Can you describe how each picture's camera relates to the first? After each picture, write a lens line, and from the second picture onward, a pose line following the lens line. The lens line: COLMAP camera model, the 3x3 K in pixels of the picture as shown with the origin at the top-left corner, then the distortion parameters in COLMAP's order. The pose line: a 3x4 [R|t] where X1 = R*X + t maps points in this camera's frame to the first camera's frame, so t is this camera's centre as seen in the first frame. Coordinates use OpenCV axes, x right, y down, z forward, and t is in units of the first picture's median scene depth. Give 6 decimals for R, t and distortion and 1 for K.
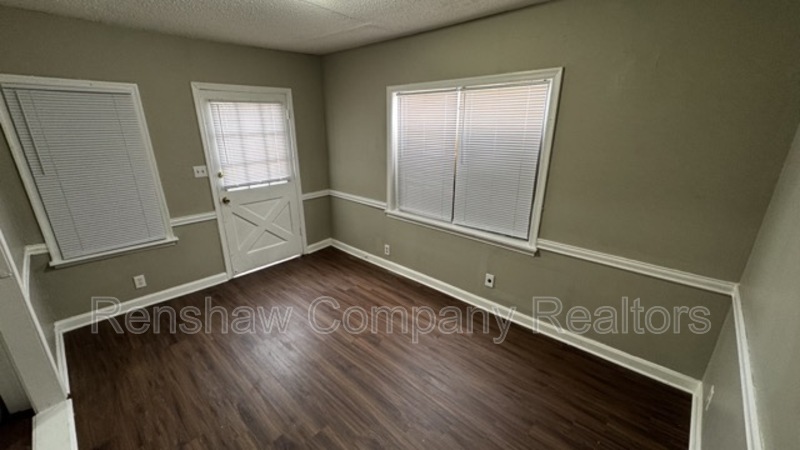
lens RADIAL K [[322.4, 0, 395.7], [0, 322.4, 226.5], [0, 0, 1]] dist [0.017878, 0.000447]
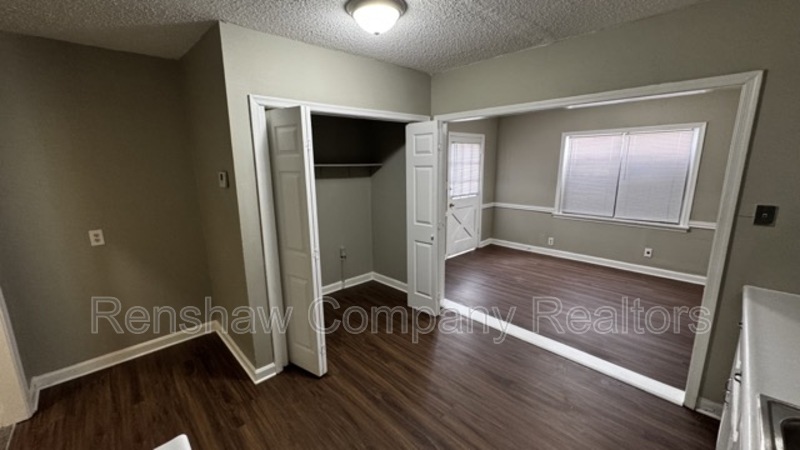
lens RADIAL K [[322.4, 0, 405.2], [0, 322.4, 223.3], [0, 0, 1]] dist [0.017878, 0.000447]
pose [[0.998443, 0.007919, -0.055209, -0.638598], [-0.014988, 0.991553, -0.128833, 0.201251], [0.053722, 0.129460, 0.990128, -0.502884]]
